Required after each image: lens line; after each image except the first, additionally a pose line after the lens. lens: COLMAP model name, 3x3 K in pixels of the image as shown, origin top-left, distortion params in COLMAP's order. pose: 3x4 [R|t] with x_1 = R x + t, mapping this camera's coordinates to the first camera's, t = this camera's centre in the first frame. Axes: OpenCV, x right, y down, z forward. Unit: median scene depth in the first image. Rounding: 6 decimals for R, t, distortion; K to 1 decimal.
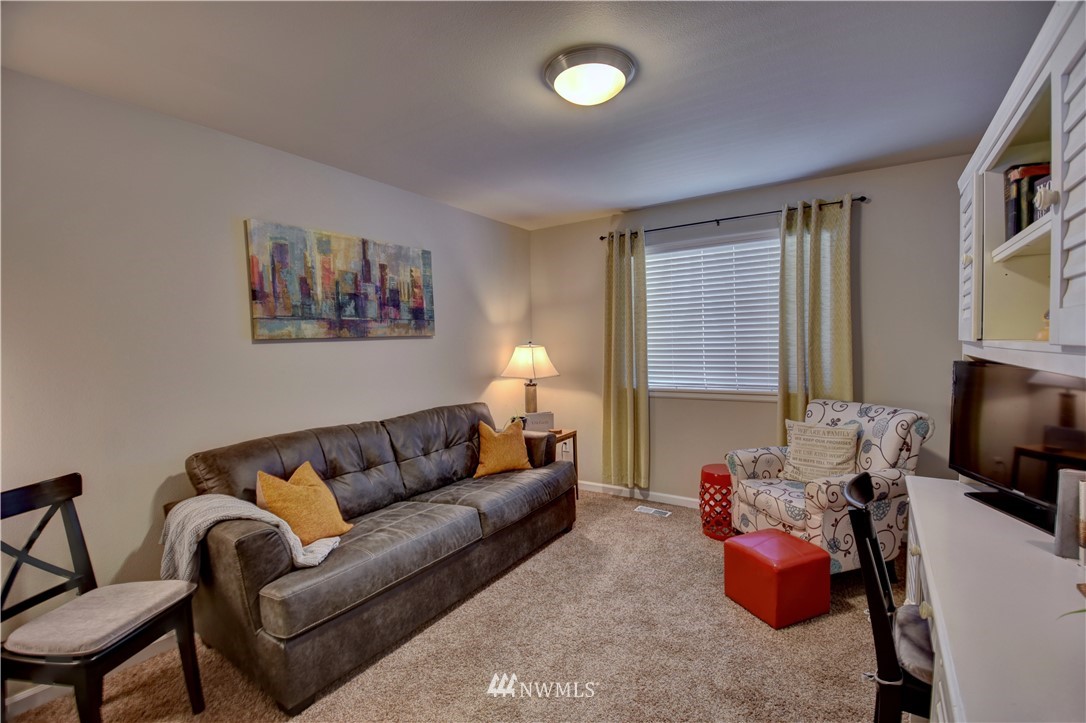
lens RADIAL K [[479.4, 0, 554.2], [0, 479.4, 366.9], [0, 0, 1]] dist [0.003578, -0.019245]
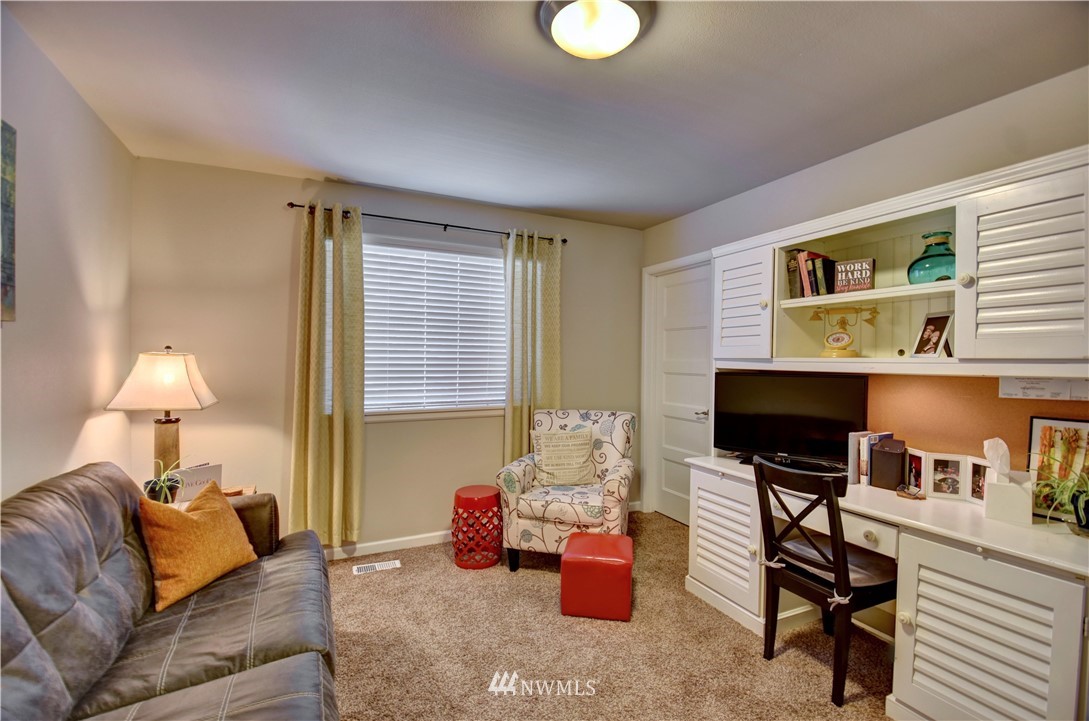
lens RADIAL K [[480.7, 0, 555.7], [0, 480.7, 365.9], [0, 0, 1]] dist [0.003578, -0.019245]
pose [[0.509457, 0.013155, 0.860396, -0.388602], [0.023071, 0.999315, -0.028940, -0.000962], [-0.860187, 0.034593, 0.508804, 0.387205]]
